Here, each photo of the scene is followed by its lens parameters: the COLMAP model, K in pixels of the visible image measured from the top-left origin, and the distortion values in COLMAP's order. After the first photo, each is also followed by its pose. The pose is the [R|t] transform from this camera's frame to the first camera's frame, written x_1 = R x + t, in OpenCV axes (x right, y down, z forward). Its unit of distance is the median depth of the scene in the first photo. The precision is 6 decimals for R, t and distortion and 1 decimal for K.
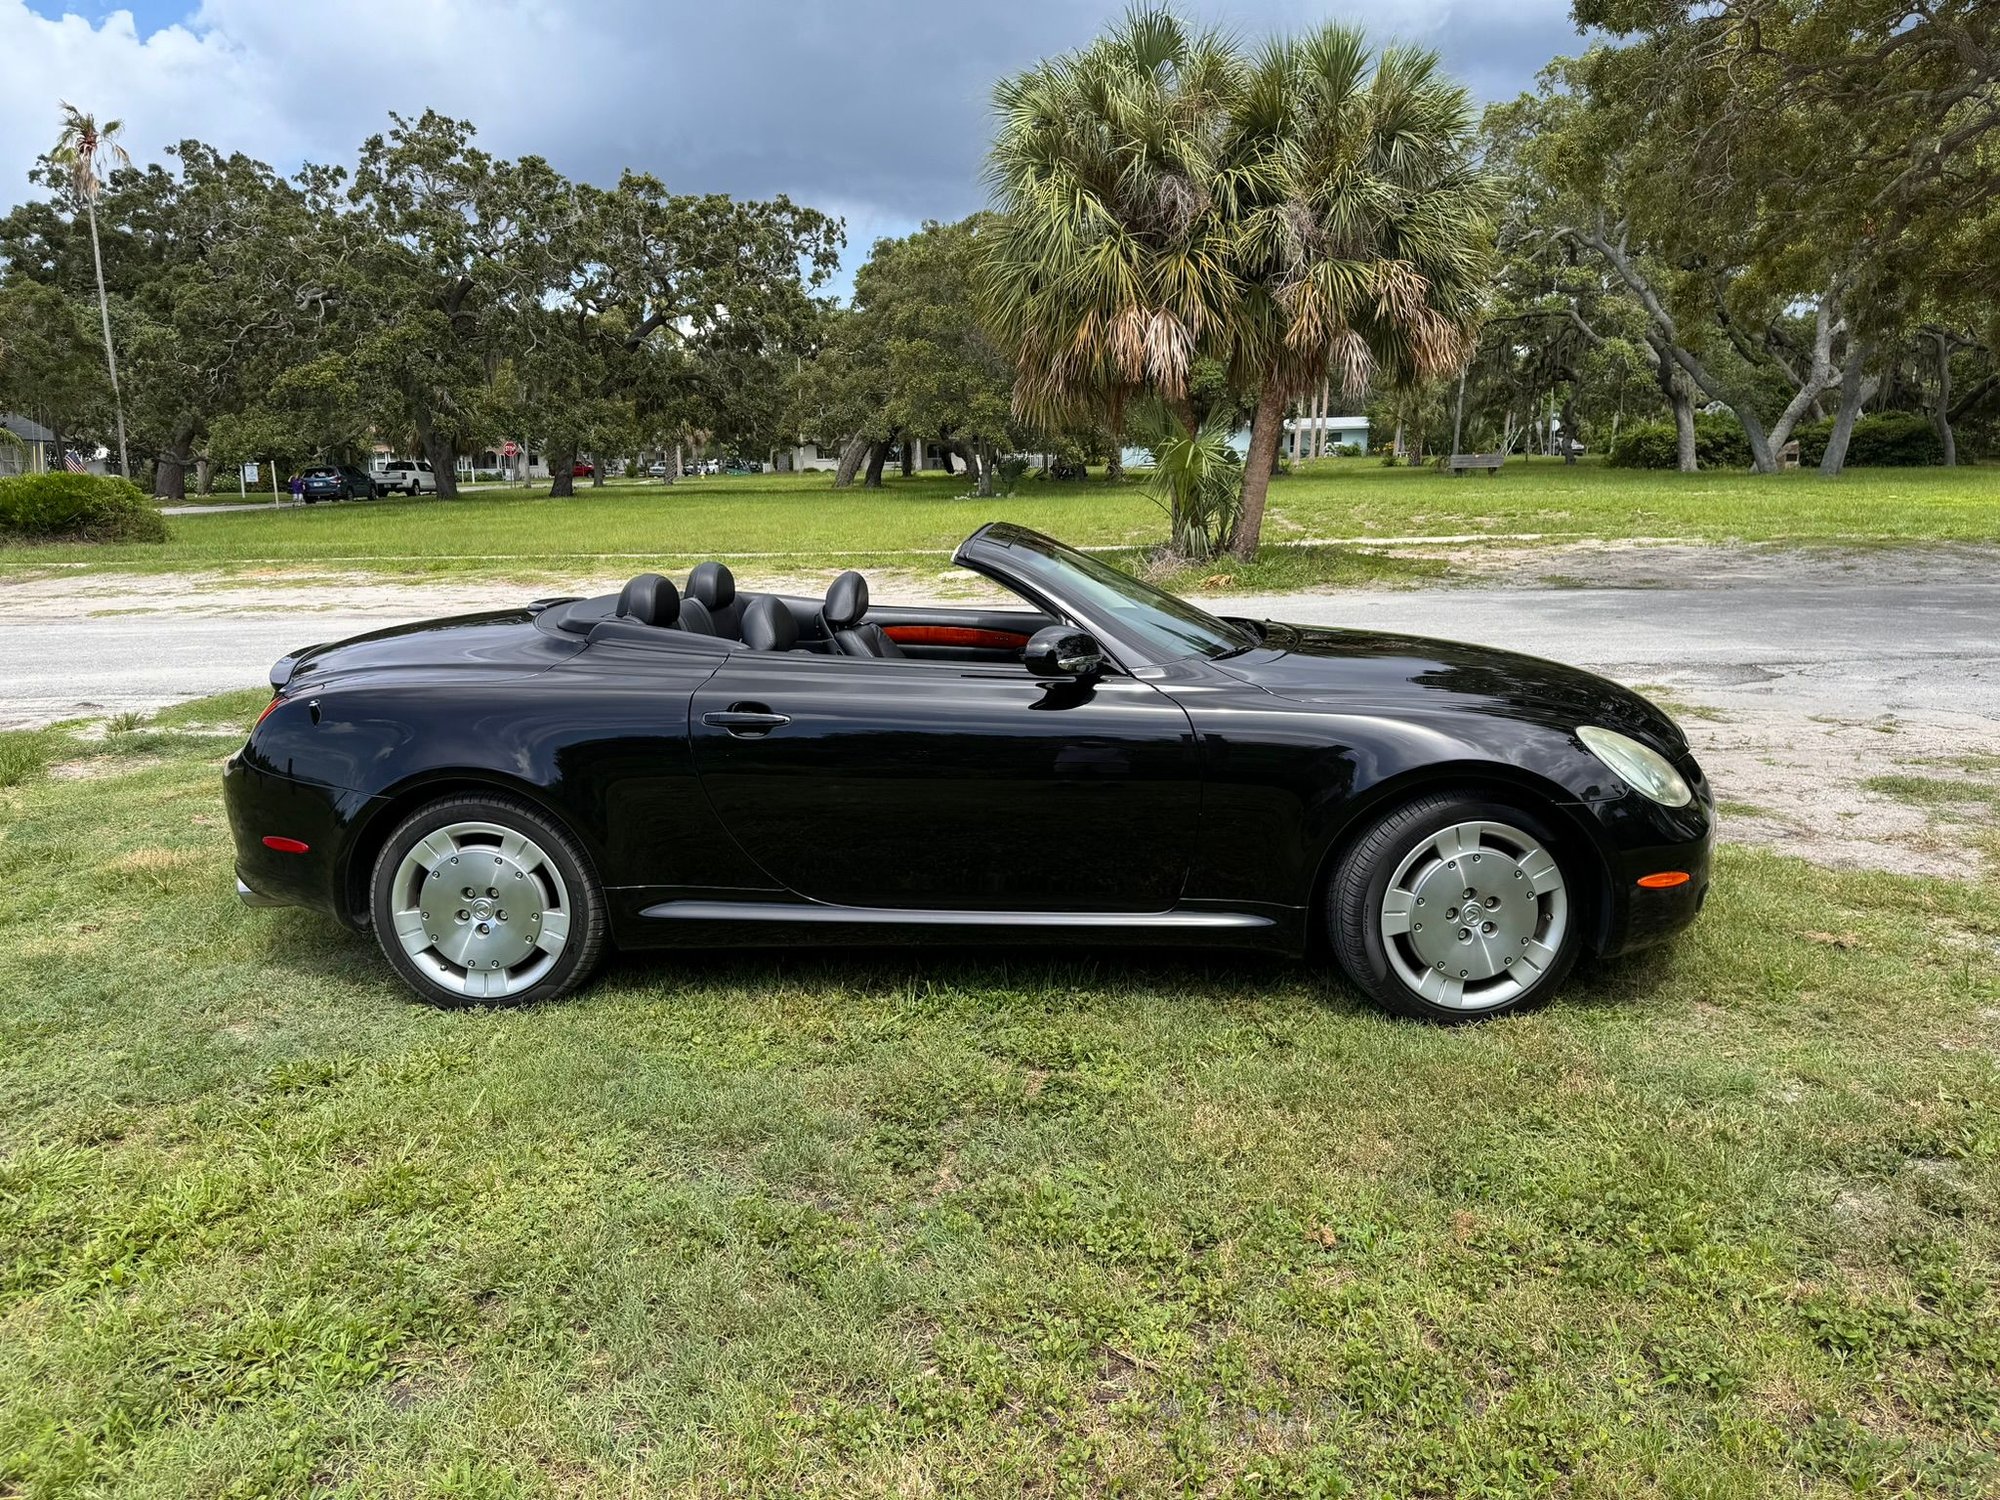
lens RADIAL K [[1426.7, 0, 1000.0], [0, 1426.7, 750.0], [0, 0, 1]] dist [0.022878, -0.027809]
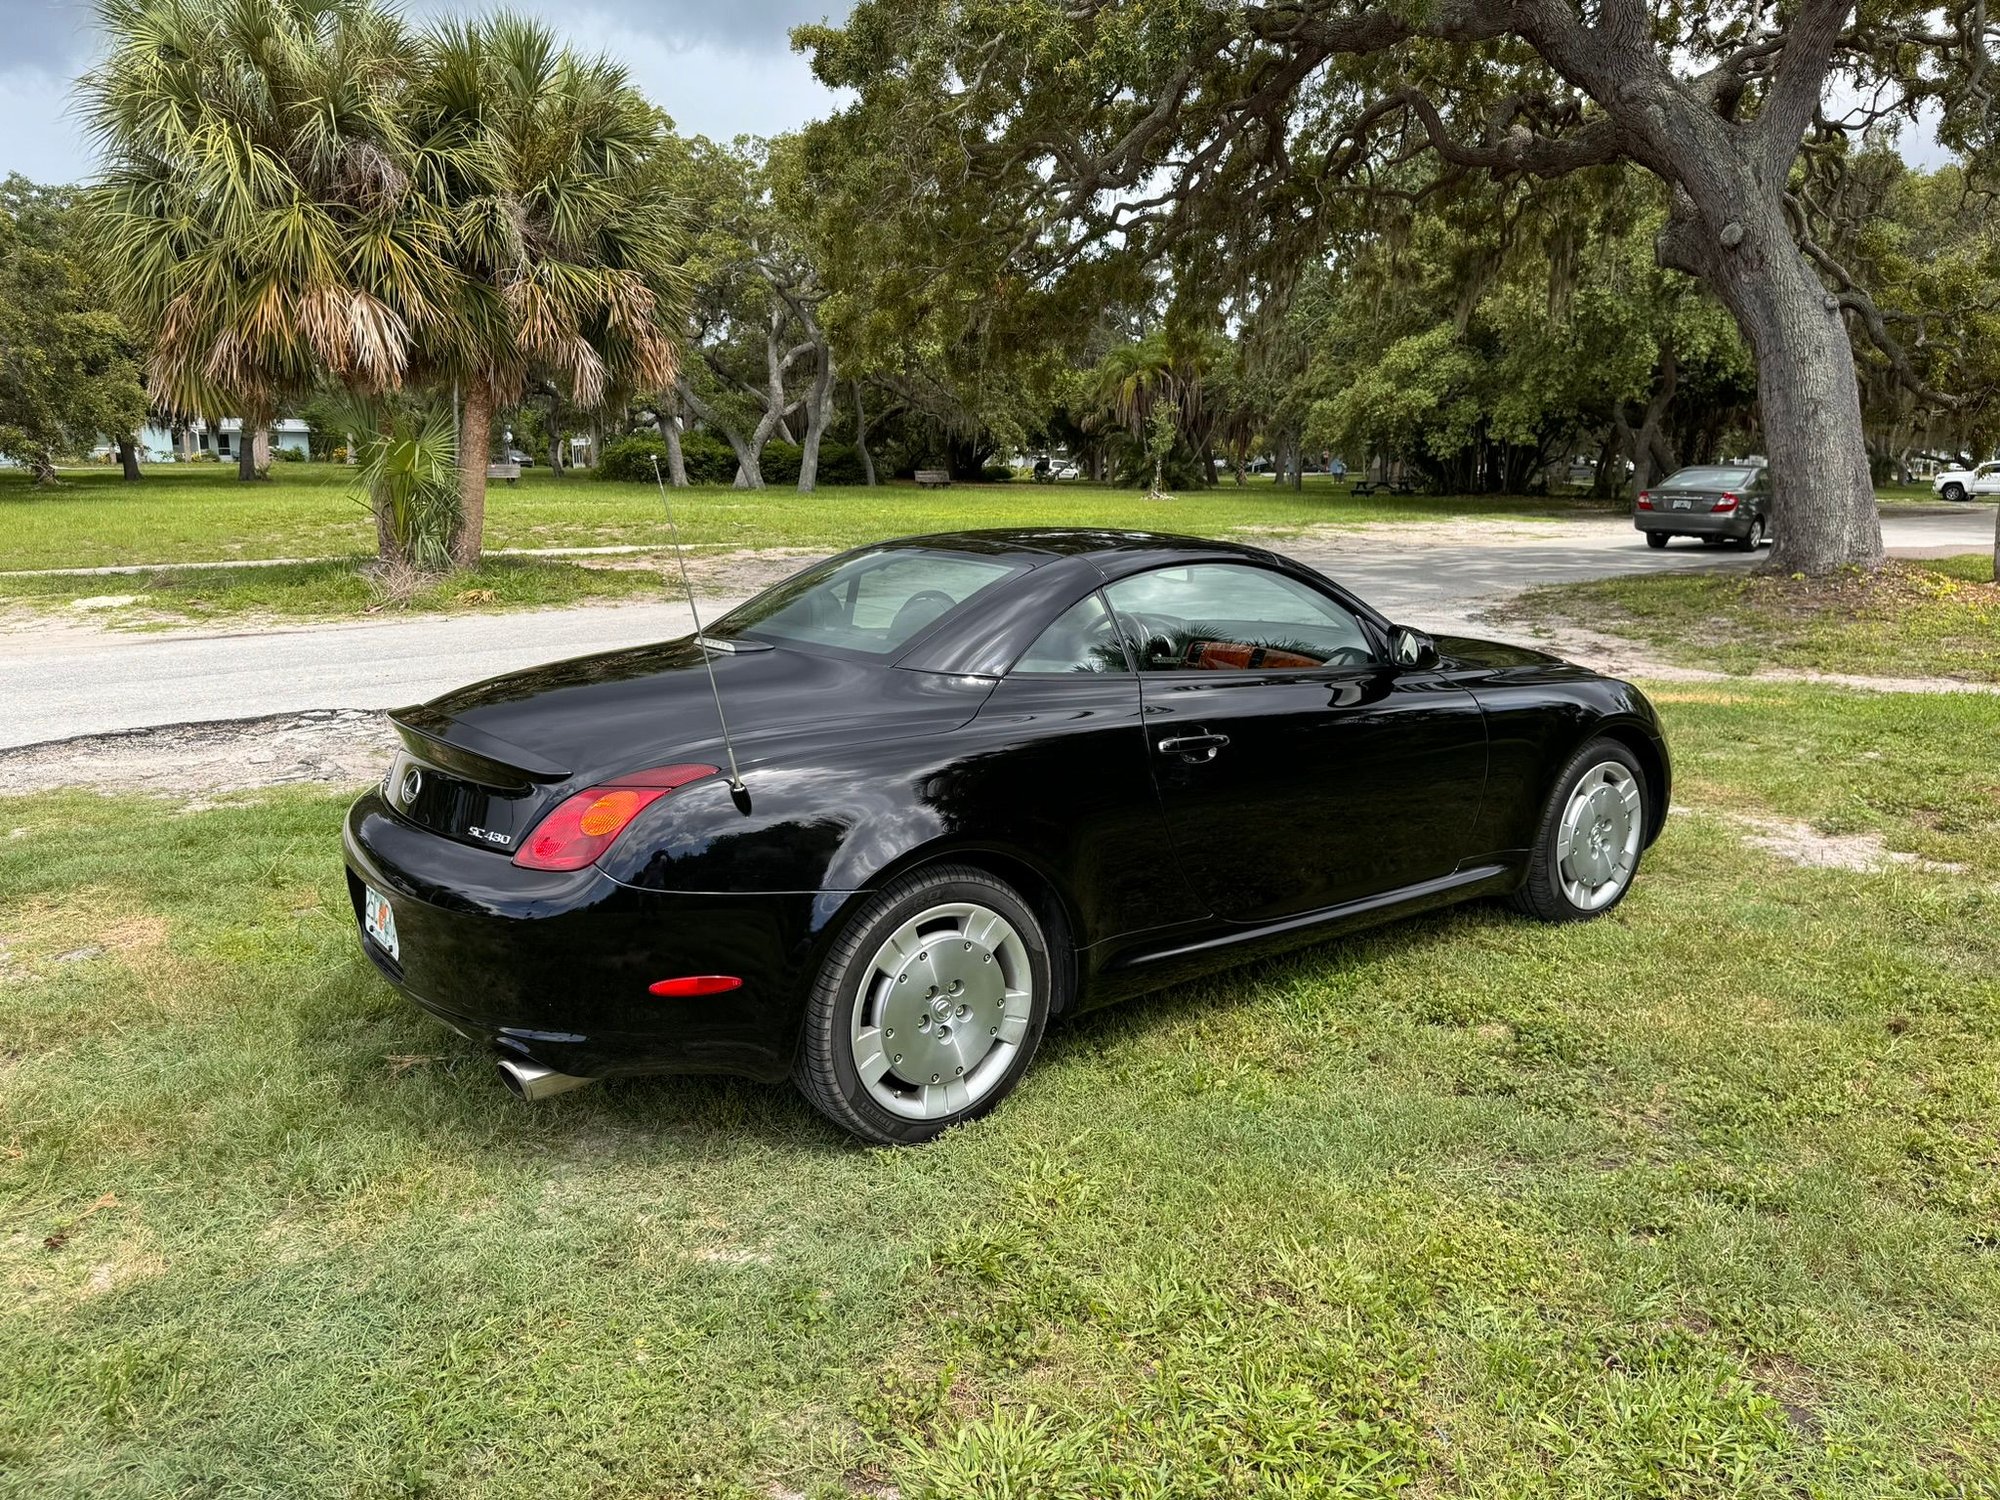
lens RADIAL K [[1435.7, 0, 985.8], [0, 1435.7, 759.7], [0, 0, 1]] dist [0.010099, -0.012884]
pose [[0.760537, -0.105260, 0.640706, -0.198948], [0.106191, 0.993650, 0.037192, -0.012296], [-0.640552, 0.039751, 0.766885, 0.078079]]
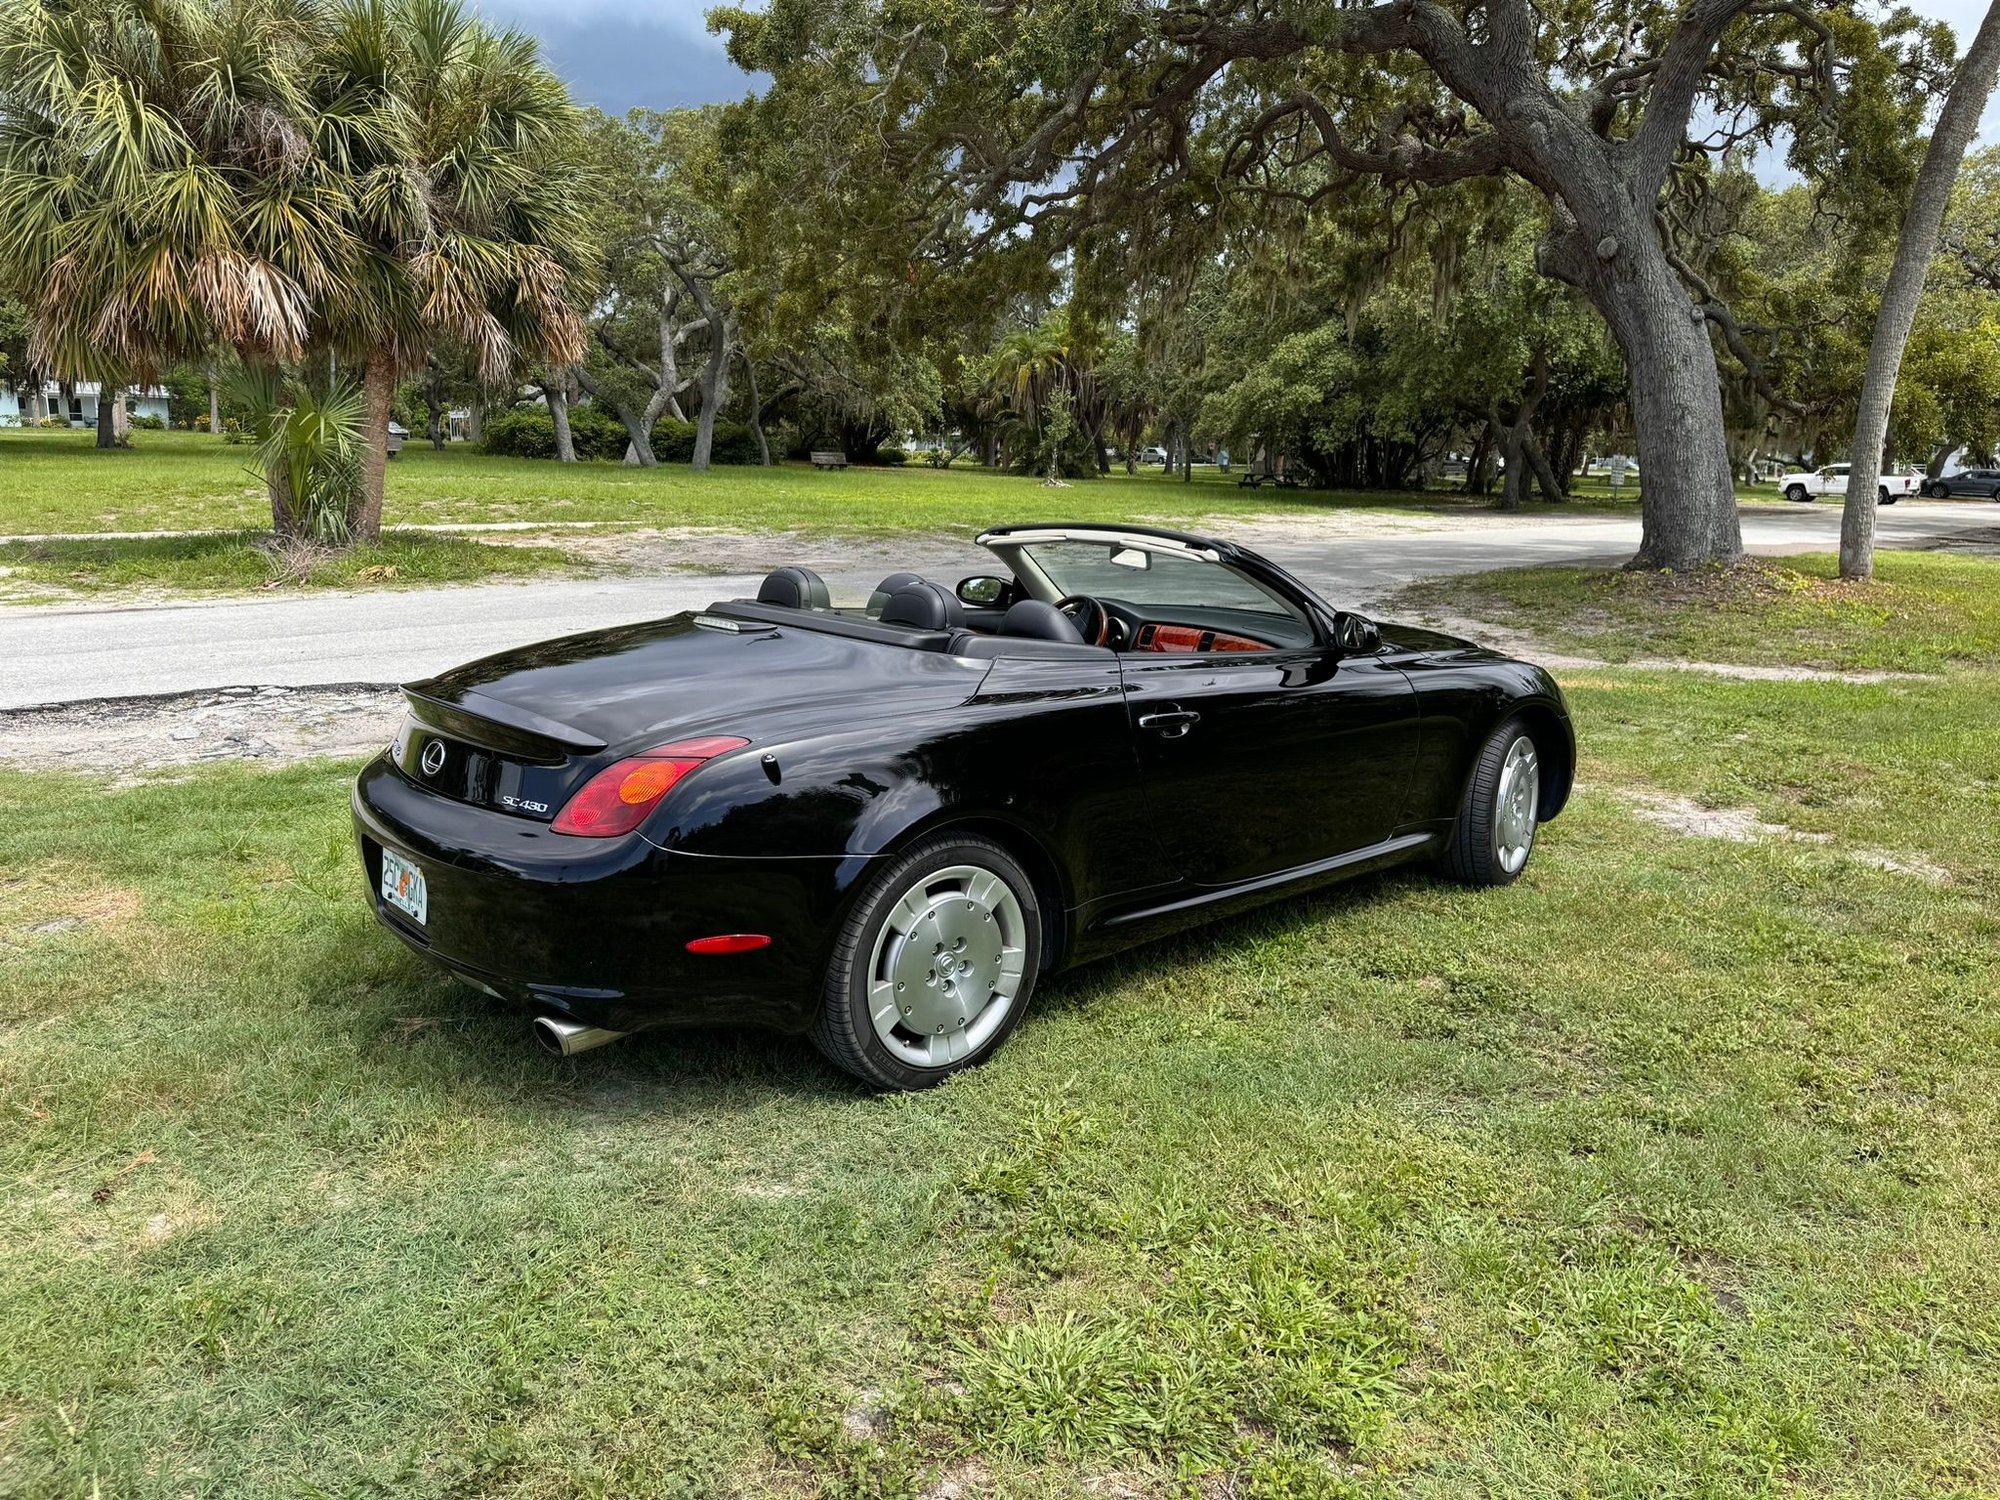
lens RADIAL K [[1426.7, 0, 1000.0], [0, 1426.7, 750.0], [0, 0, 1]] dist [0.022878, -0.027809]
pose [[0.702012, -0.106337, 0.704181, -0.219273], [0.099249, 0.993749, 0.051122, -0.013048], [-0.705215, 0.034001, 0.708177, 0.078367]]
